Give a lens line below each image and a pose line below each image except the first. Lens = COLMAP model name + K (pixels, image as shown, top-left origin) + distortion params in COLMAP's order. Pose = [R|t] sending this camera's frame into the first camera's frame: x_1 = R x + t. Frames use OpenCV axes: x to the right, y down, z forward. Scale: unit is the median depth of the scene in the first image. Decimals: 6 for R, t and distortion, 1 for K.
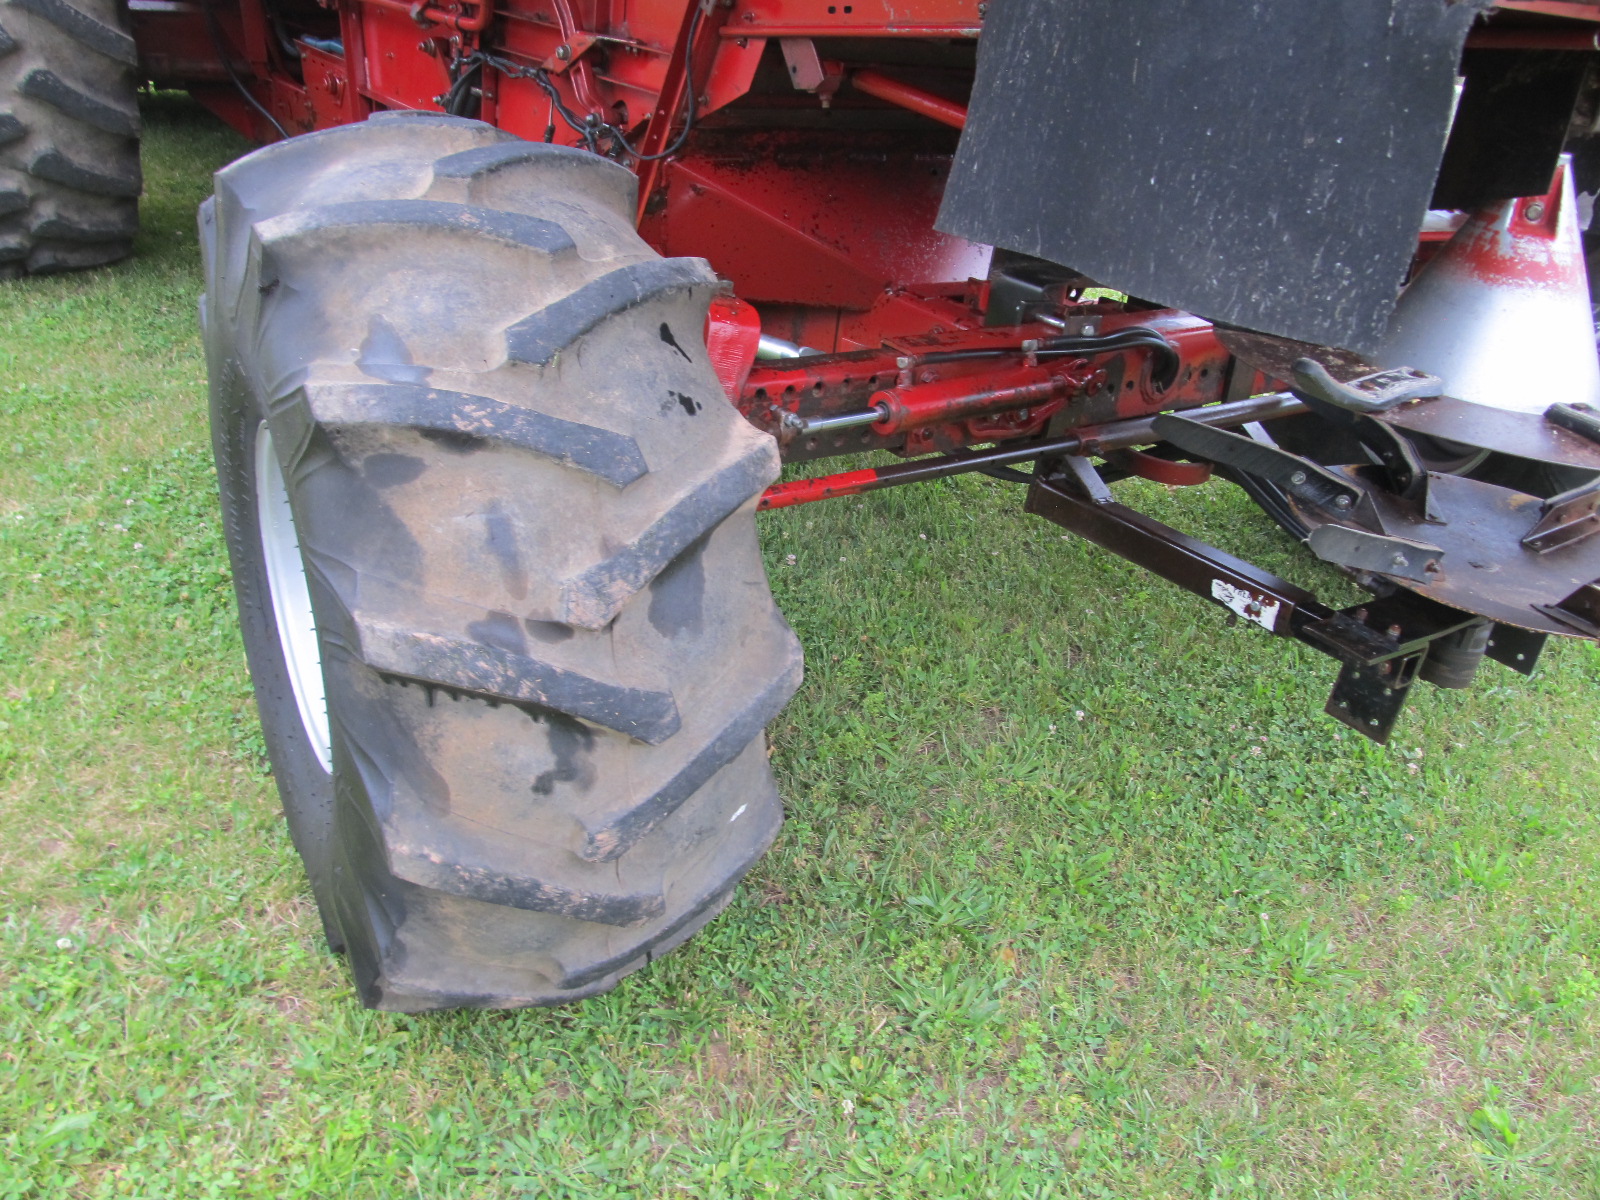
lens RADIAL K [[1326.2, 0, 803.9], [0, 1326.2, 595.6], [0, 0, 1]] dist [-0.051674, 0.010200]
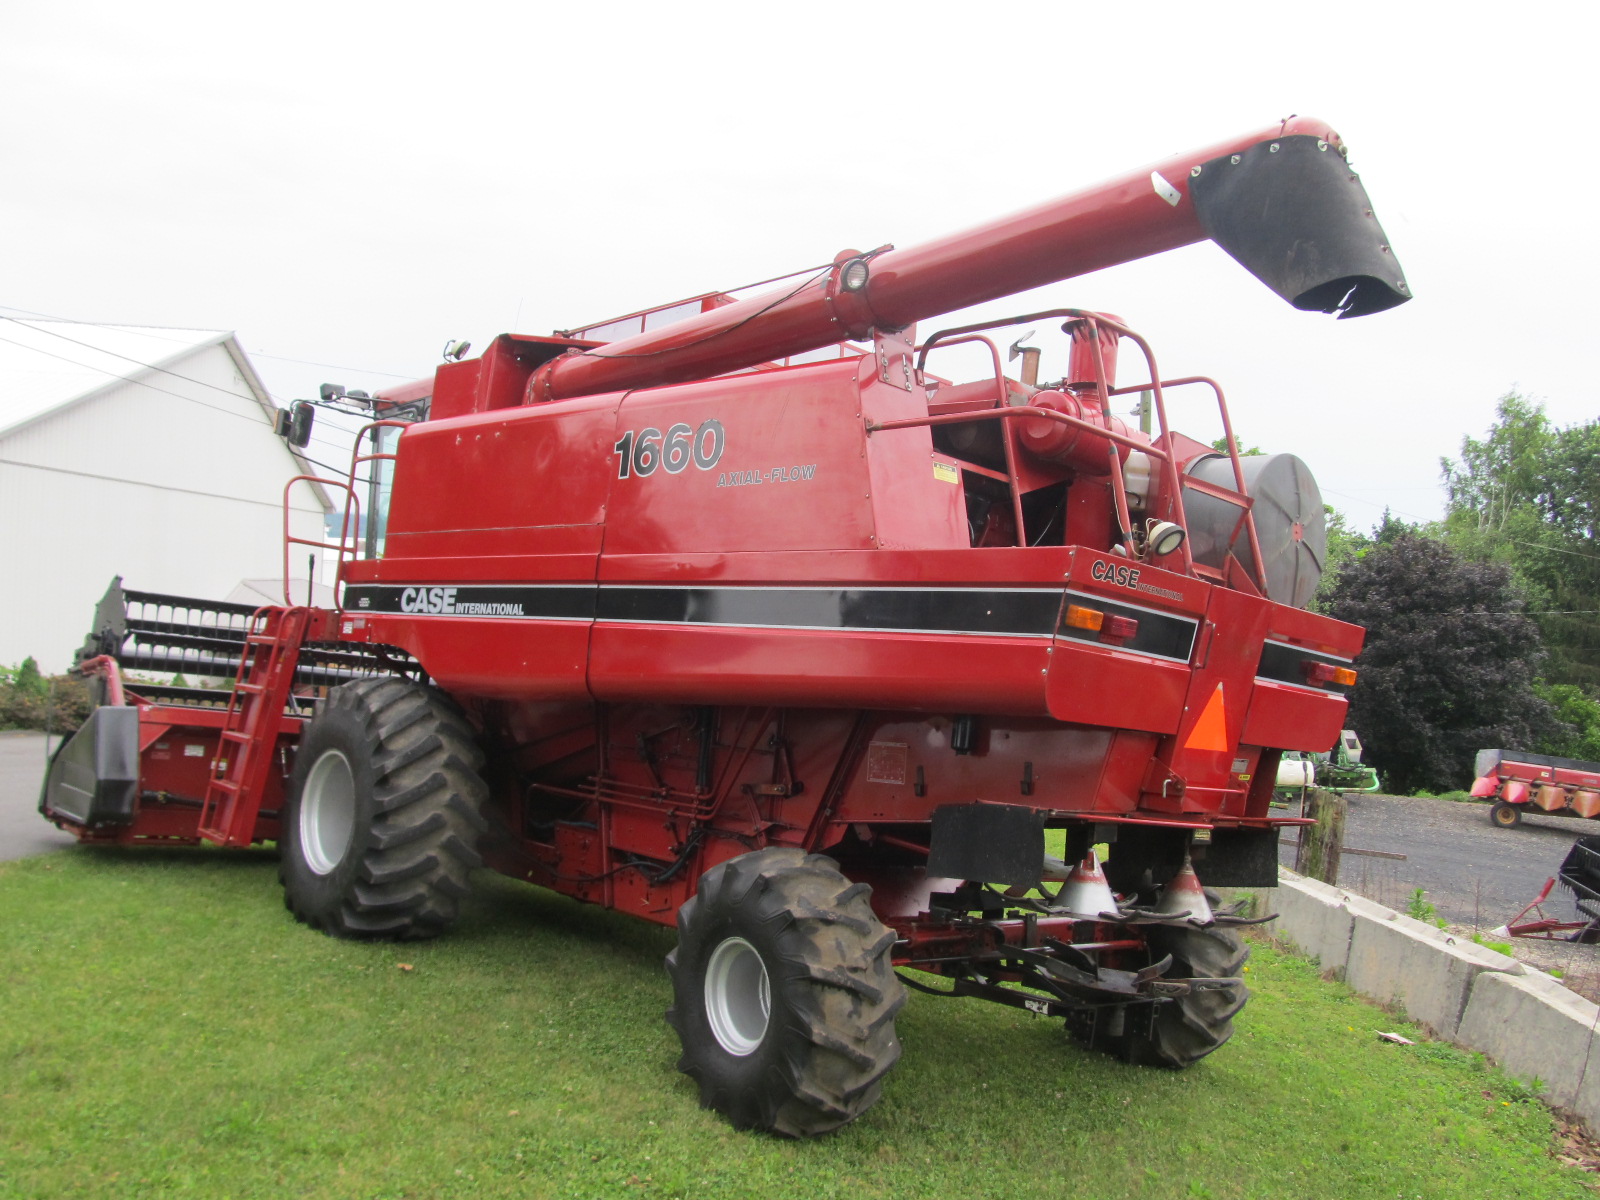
lens RADIAL K [[1326.2, 0, 796.3], [0, 1326.2, 600.5], [0, 0, 1]] dist [-0.051674, 0.010200]
pose [[0.993022, 0.003141, 0.117884, -0.775618], [0.059331, 0.850601, -0.522453, 1.065203], [-0.101914, 0.525802, 0.844480, -2.699477]]
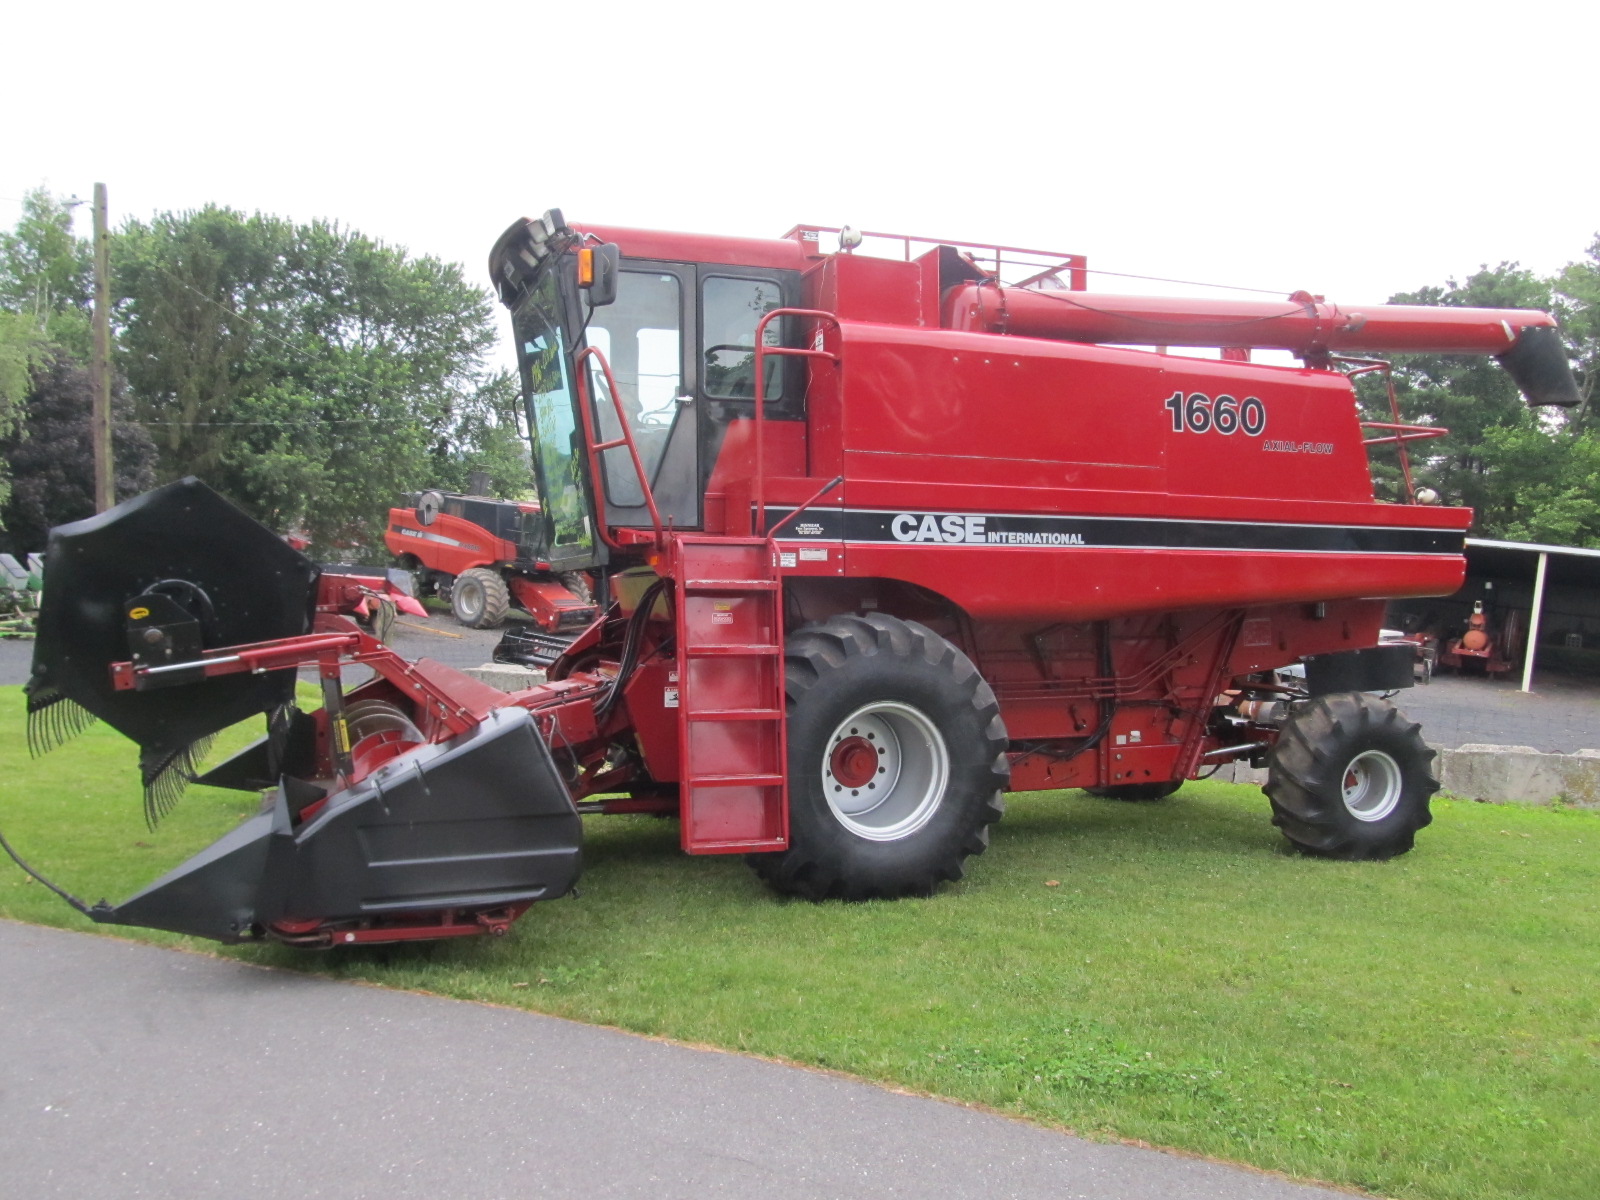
lens RADIAL K [[1326.2, 0, 793.1], [0, 1326.2, 594.4], [0, 0, 1]] dist [-0.051674, 0.010200]
pose [[0.261365, -0.107726, 0.959210, -7.323093], [0.465372, 0.884689, -0.027447, -2.021151], [-0.845646, 0.453563, 0.281359, 1.546518]]
